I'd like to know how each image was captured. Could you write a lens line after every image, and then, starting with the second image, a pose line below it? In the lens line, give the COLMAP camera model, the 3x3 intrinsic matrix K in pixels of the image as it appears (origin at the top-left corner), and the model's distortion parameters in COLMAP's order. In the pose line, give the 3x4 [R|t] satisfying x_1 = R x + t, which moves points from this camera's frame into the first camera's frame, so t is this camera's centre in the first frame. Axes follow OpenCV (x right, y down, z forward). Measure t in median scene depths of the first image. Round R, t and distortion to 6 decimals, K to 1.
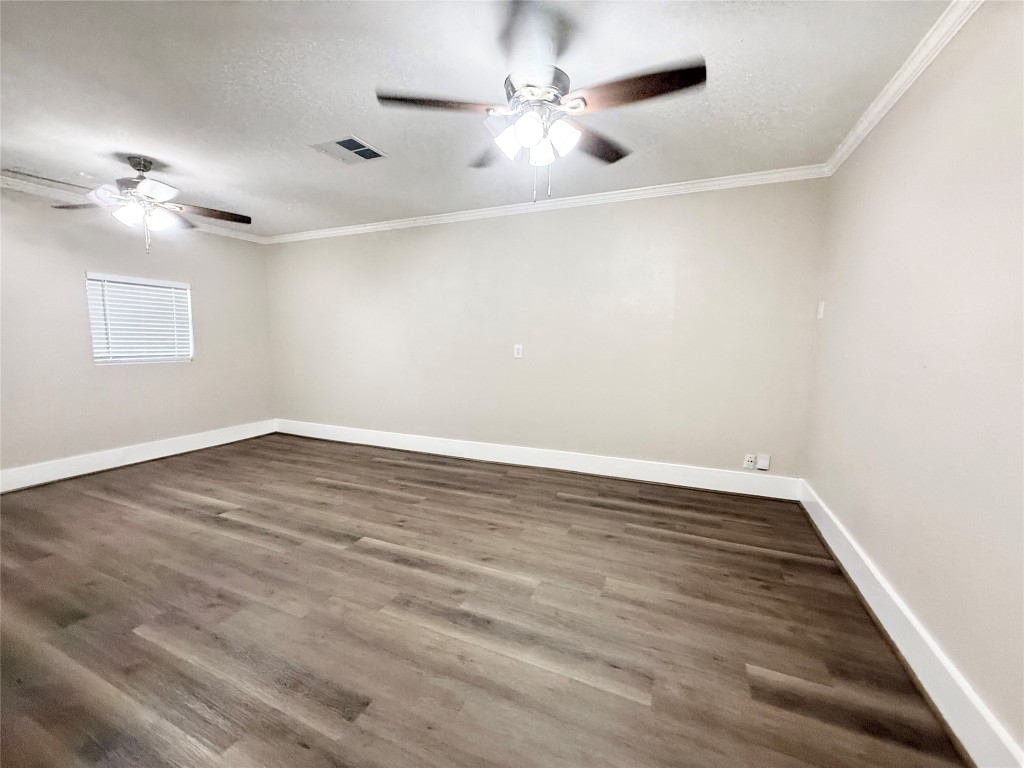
lens RADIAL K [[408.1, 0, 510.8], [0, 408.1, 384.7], [0, 0, 1]] dist [0.001245, -0.000057]
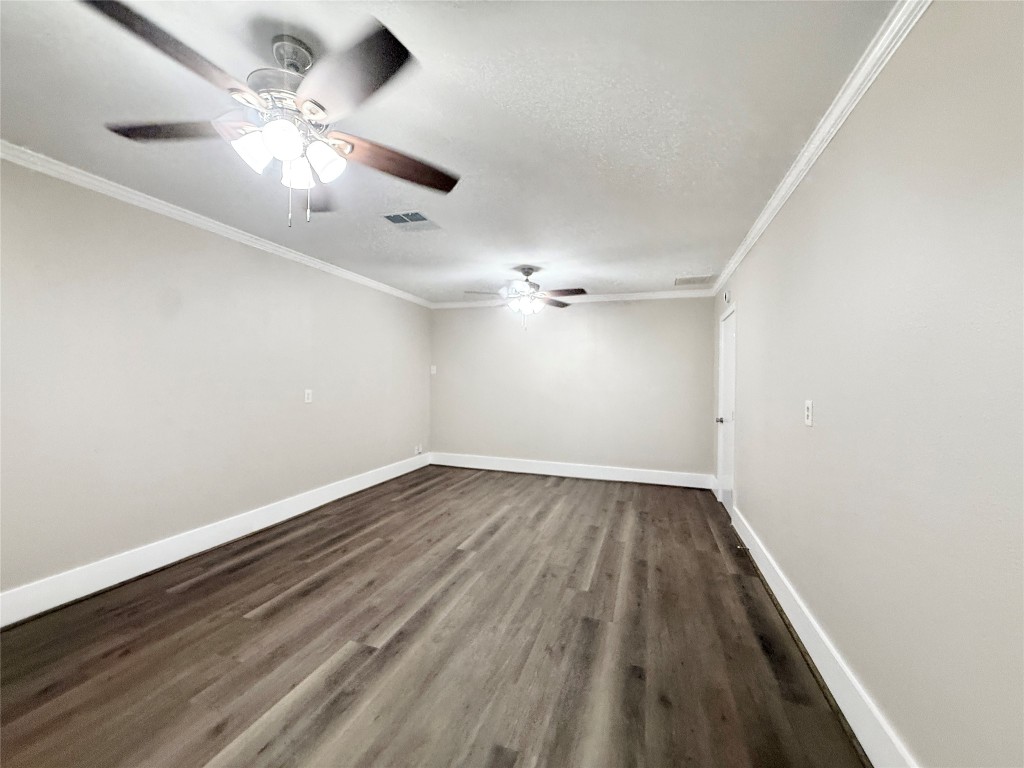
lens RADIAL K [[408.1, 0, 510.8], [0, 408.1, 384.7], [0, 0, 1]] dist [0.001245, -0.000057]
pose [[-0.084072, -0.014576, 0.996353, -1.394256], [0.099117, 0.994812, 0.022917, -0.112455], [-0.991518, 0.100683, -0.082191, 0.783957]]
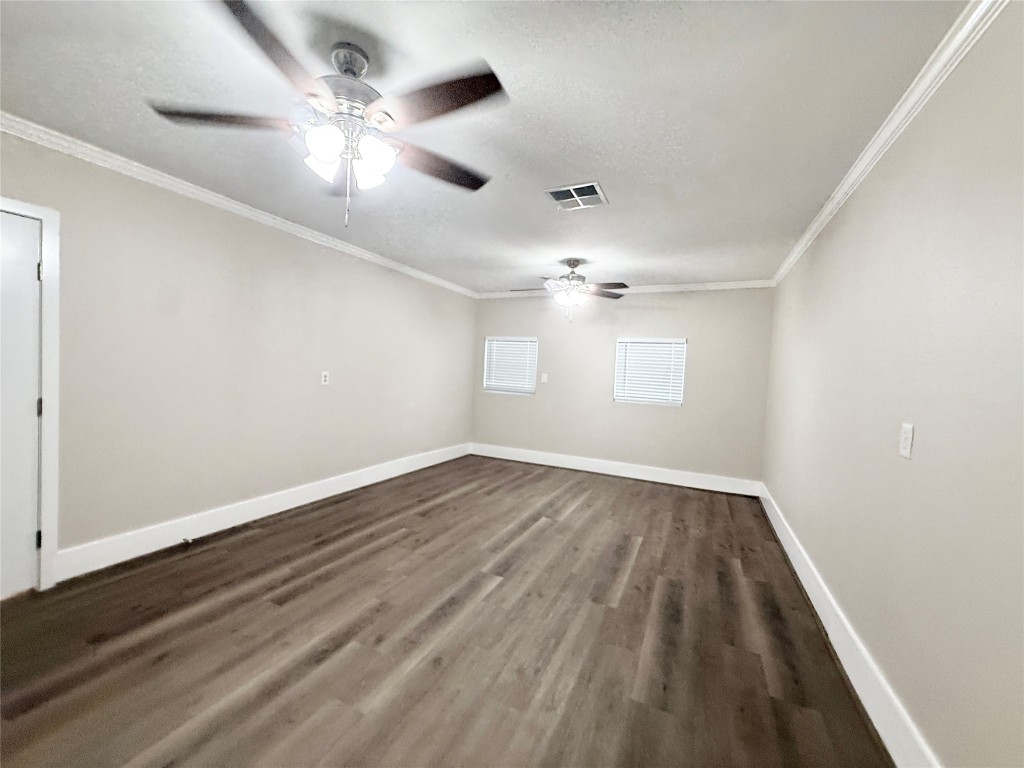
lens RADIAL K [[408.1, 0, 510.8], [0, 408.1, 384.7], [0, 0, 1]] dist [0.001245, -0.000057]
pose [[-0.022517, 0.026191, -0.999403, 0.559929], [-0.160440, 0.986605, 0.029471, -0.114250], [0.986789, 0.161008, -0.018013, 0.844909]]
